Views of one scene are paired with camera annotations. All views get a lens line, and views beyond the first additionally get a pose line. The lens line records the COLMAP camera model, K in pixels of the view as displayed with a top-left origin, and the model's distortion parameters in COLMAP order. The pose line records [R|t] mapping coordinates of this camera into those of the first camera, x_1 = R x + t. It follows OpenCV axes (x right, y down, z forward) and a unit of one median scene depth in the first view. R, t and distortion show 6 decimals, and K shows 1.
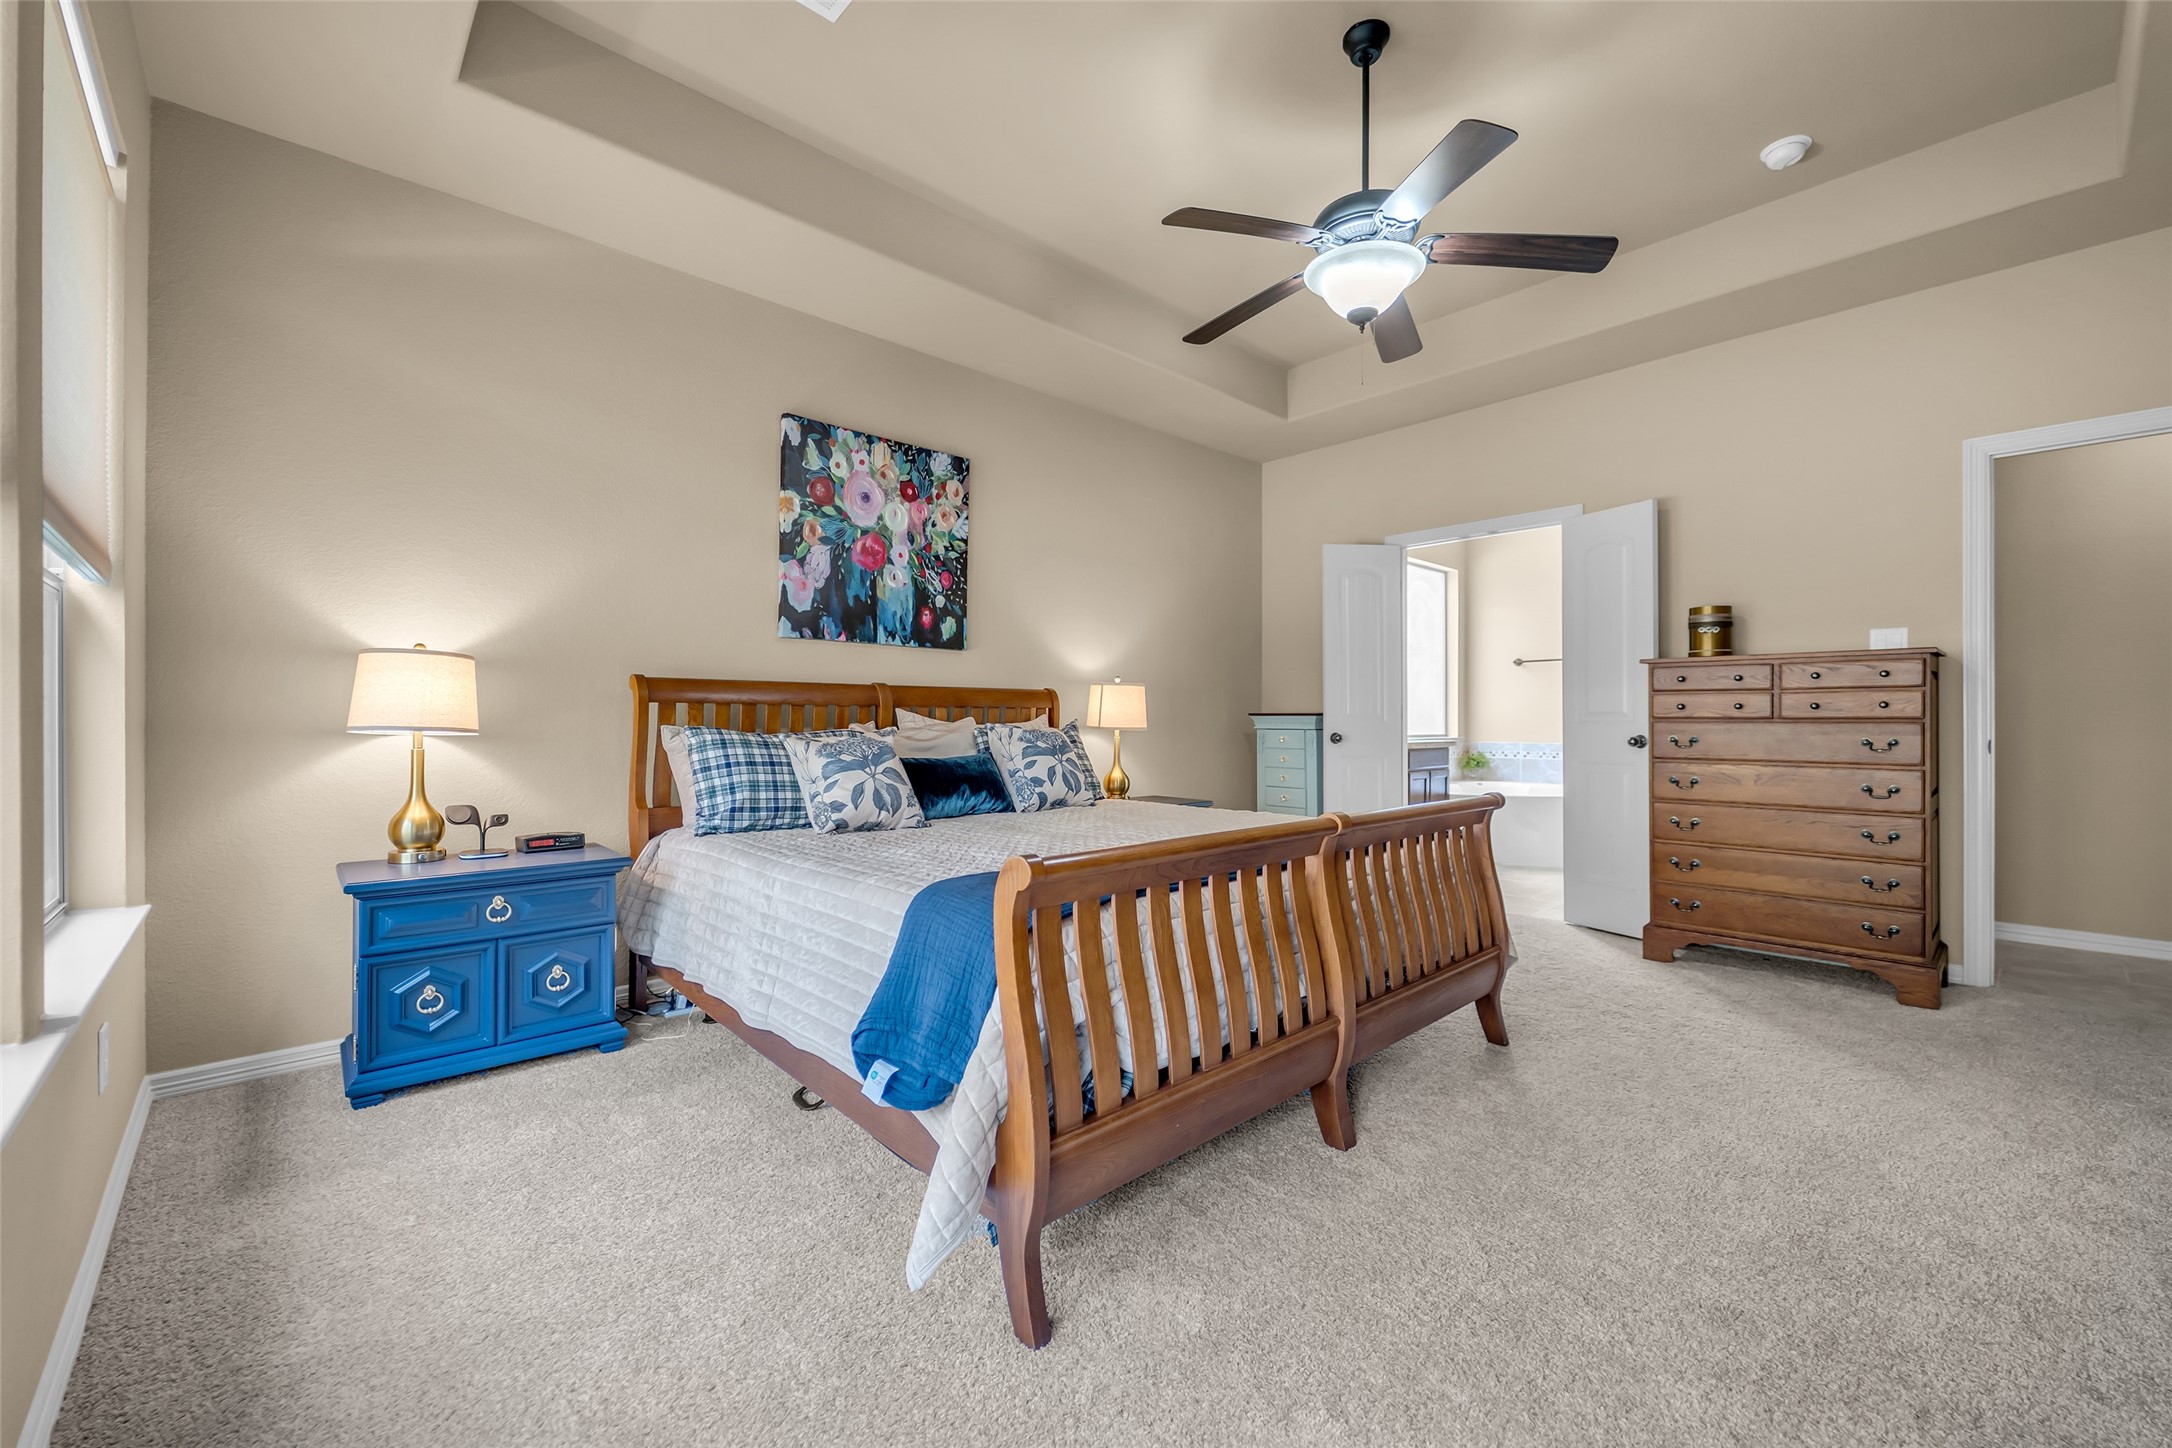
lens RADIAL K [[872.3, 0, 1078.1], [0, 872.3, 705.4], [0, 0, 1]] dist [0.000714, -0.000061]
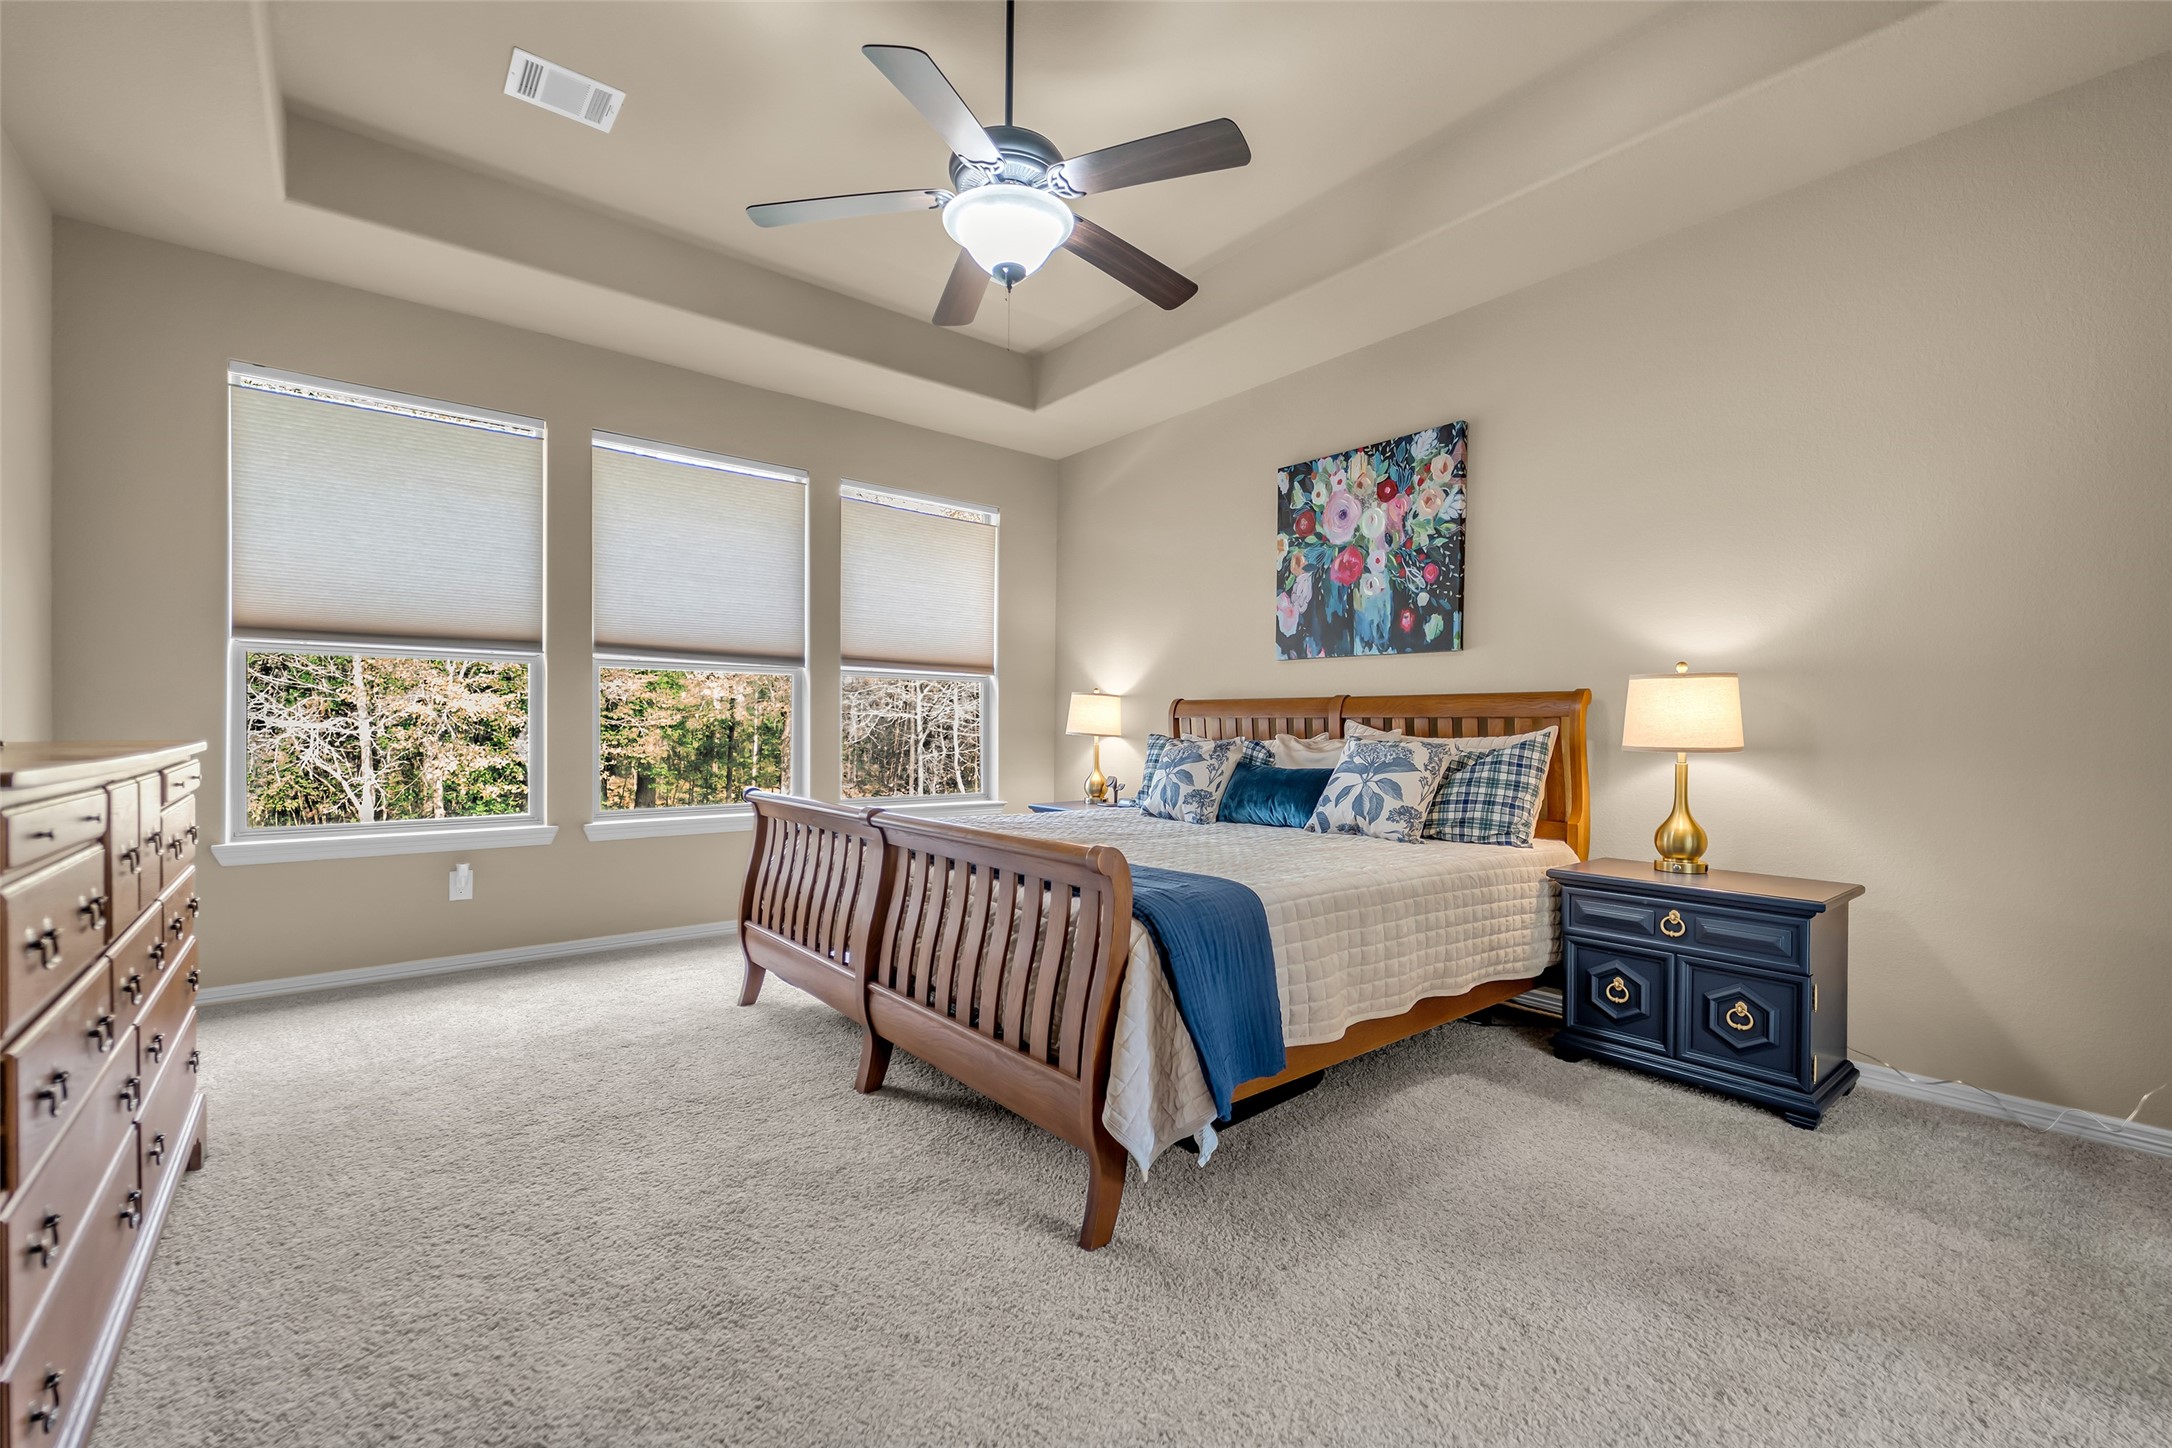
lens RADIAL K [[877.1, 0, 1080.8], [0, 877.1, 730.5], [0, 0, 1]] dist [-0.000134, -0.000526]
pose [[-0.045457, -0.000042, -0.998966, 0.778977], [0.002576, 0.999997, -0.000159, 0.014561], [0.998963, -0.002580, -0.045456, 0.717588]]
